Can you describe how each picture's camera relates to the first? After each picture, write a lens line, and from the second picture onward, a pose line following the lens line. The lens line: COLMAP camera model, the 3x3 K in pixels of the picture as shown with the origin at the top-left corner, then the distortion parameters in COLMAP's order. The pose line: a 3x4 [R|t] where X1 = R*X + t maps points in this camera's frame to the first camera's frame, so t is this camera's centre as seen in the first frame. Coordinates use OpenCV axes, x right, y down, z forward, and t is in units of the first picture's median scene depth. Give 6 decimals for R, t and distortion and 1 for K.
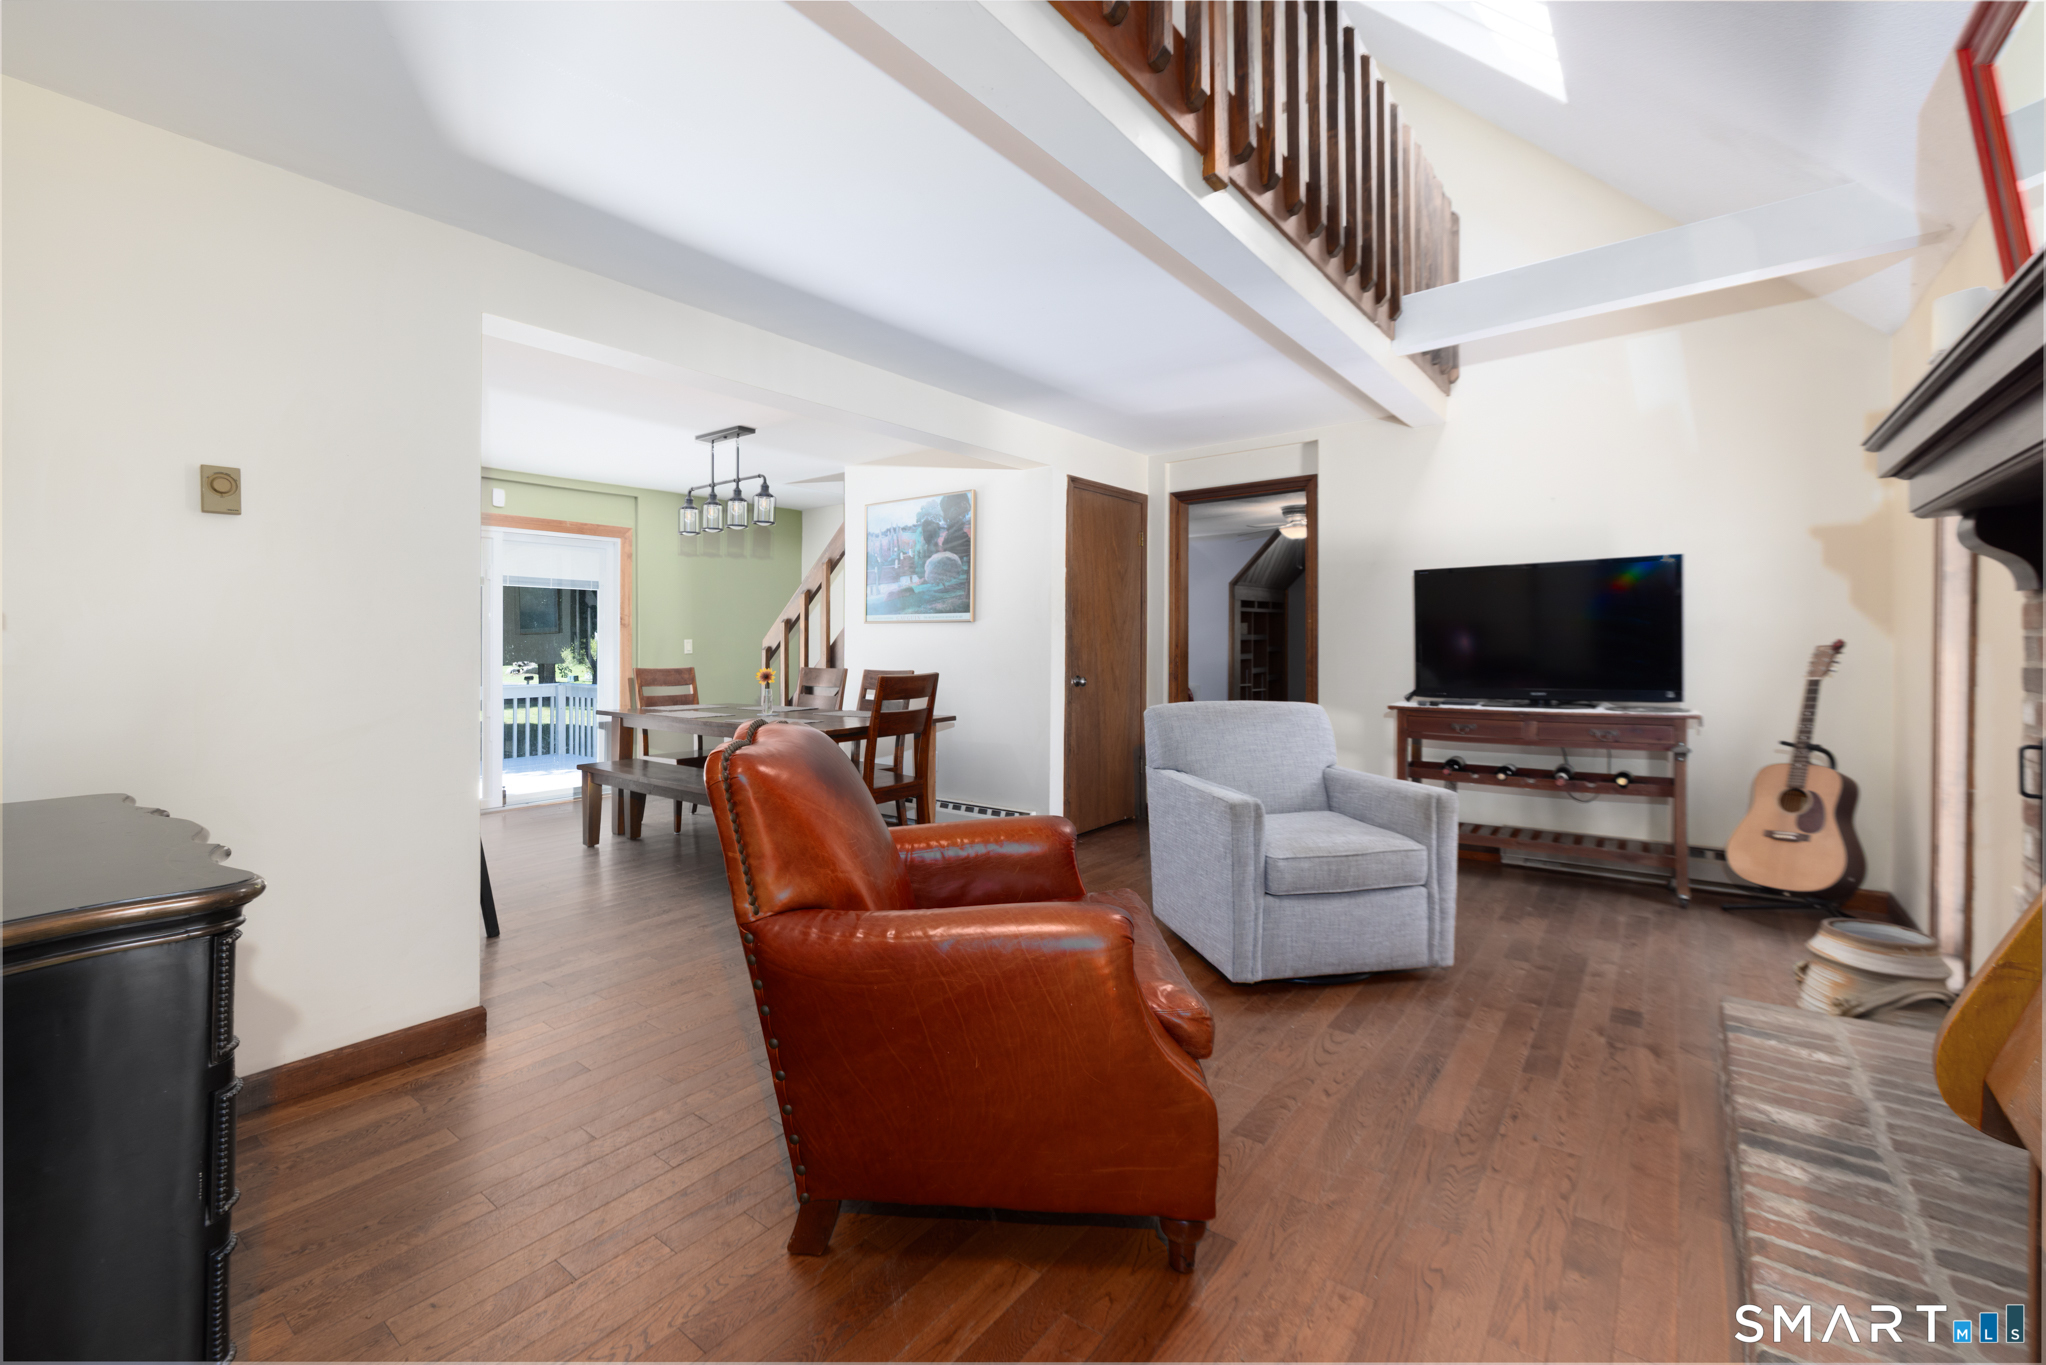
lens RADIAL K [[866.5, 0, 992.9], [0, 866.5, 632.9], [0, 0, 1]] dist [0.000862, 0.000118]
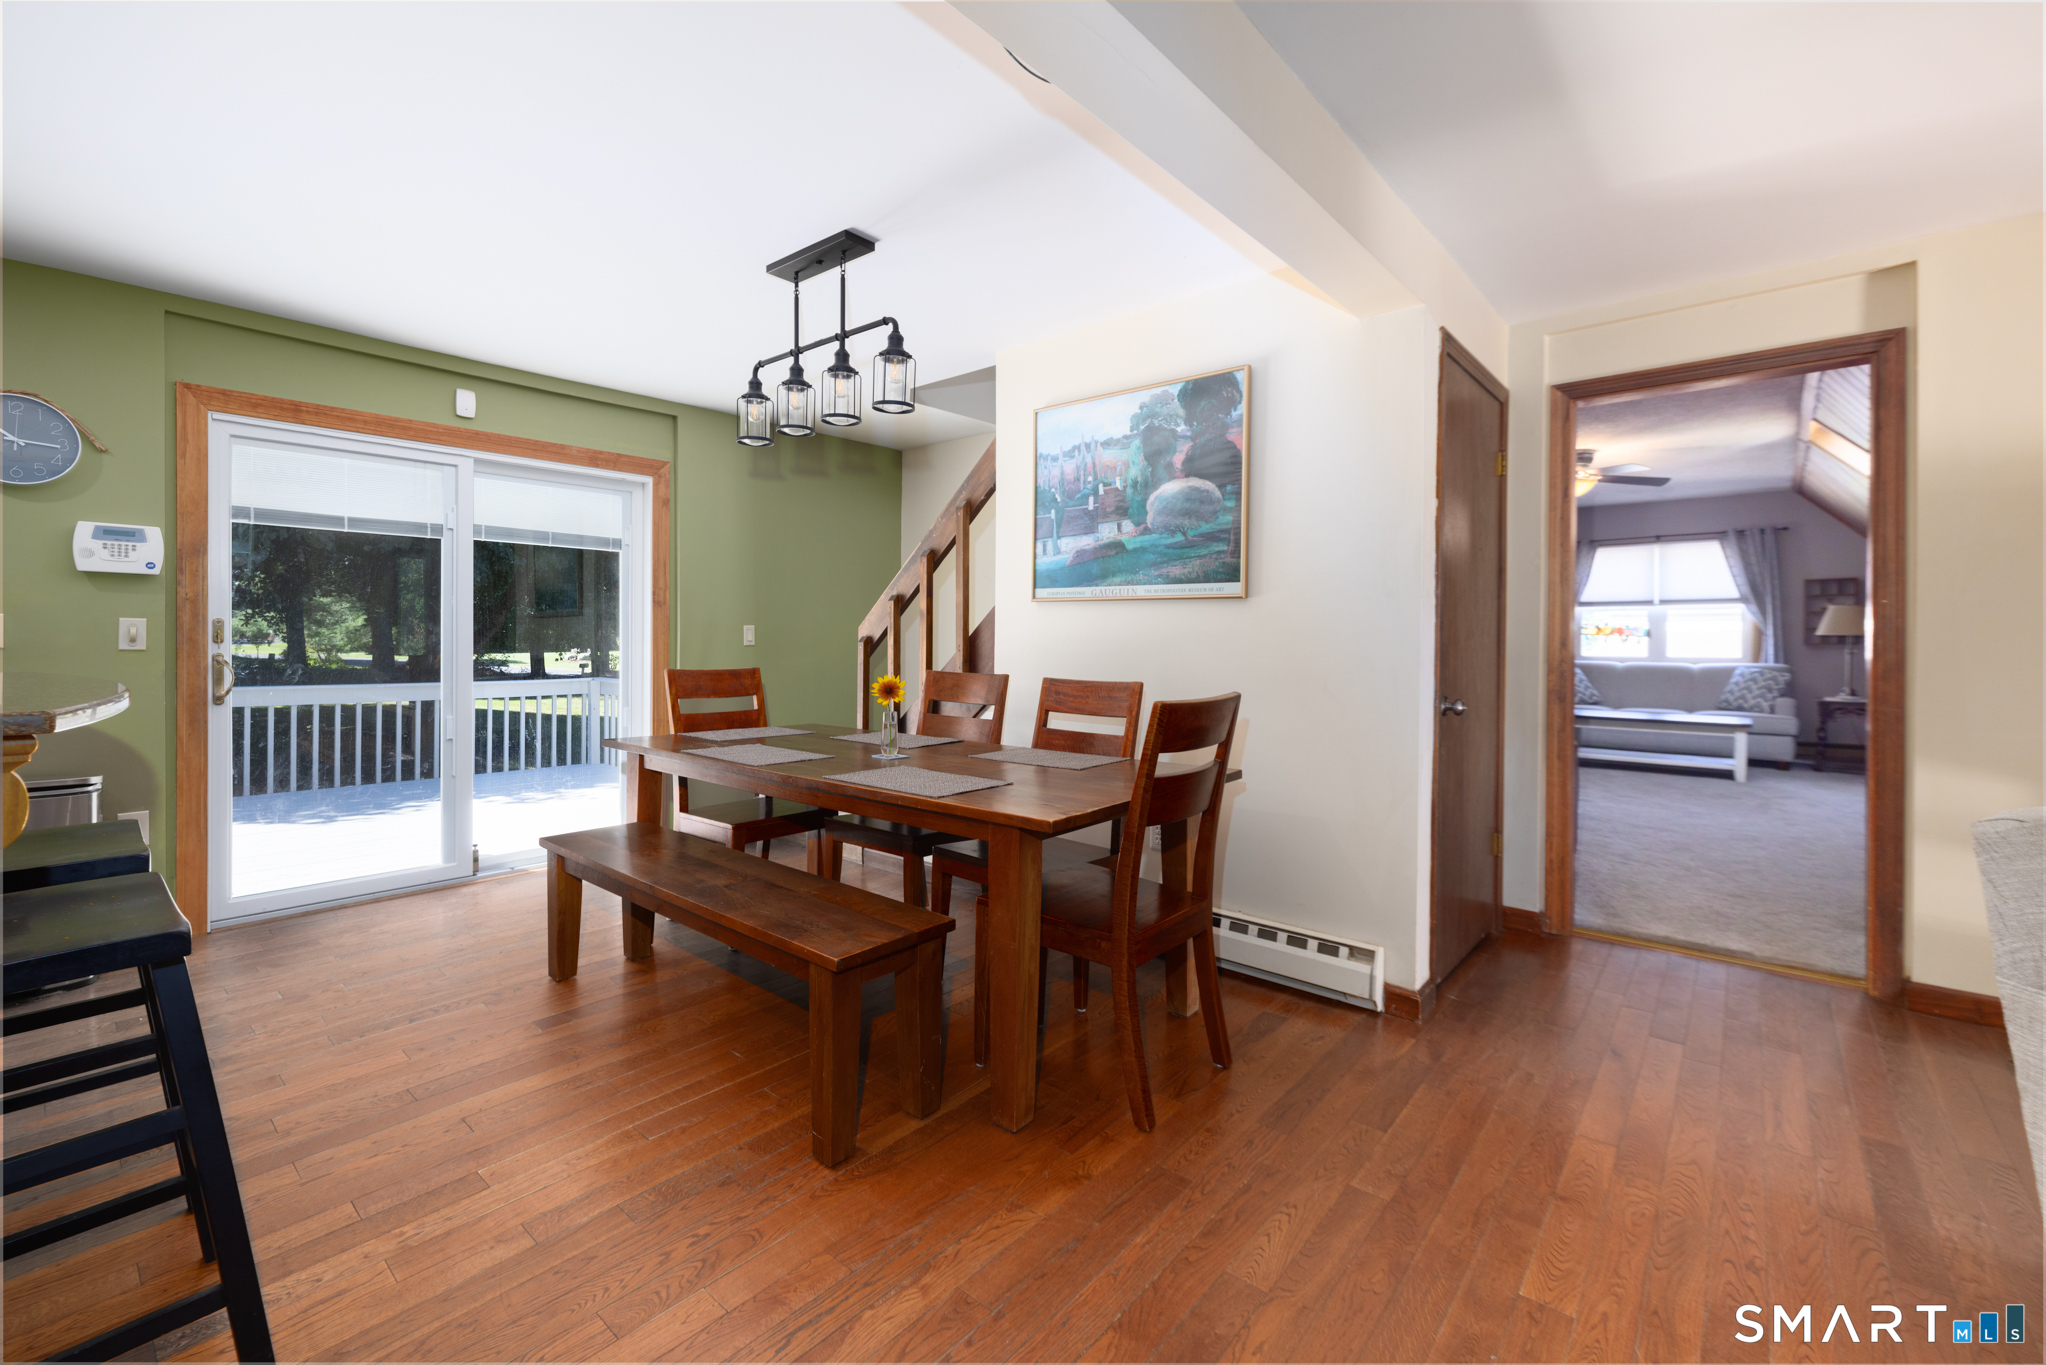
lens RADIAL K [[872.0, 0, 998.1], [0, 872.0, 646.6], [0, 0, 1]] dist [0.013786, 0.000107]
pose [[0.998537, 0.012628, -0.052584, -0.142380], [-0.011196, 0.999561, 0.027438, 0.004796], [0.052907, -0.026809, 0.998239, 0.386084]]
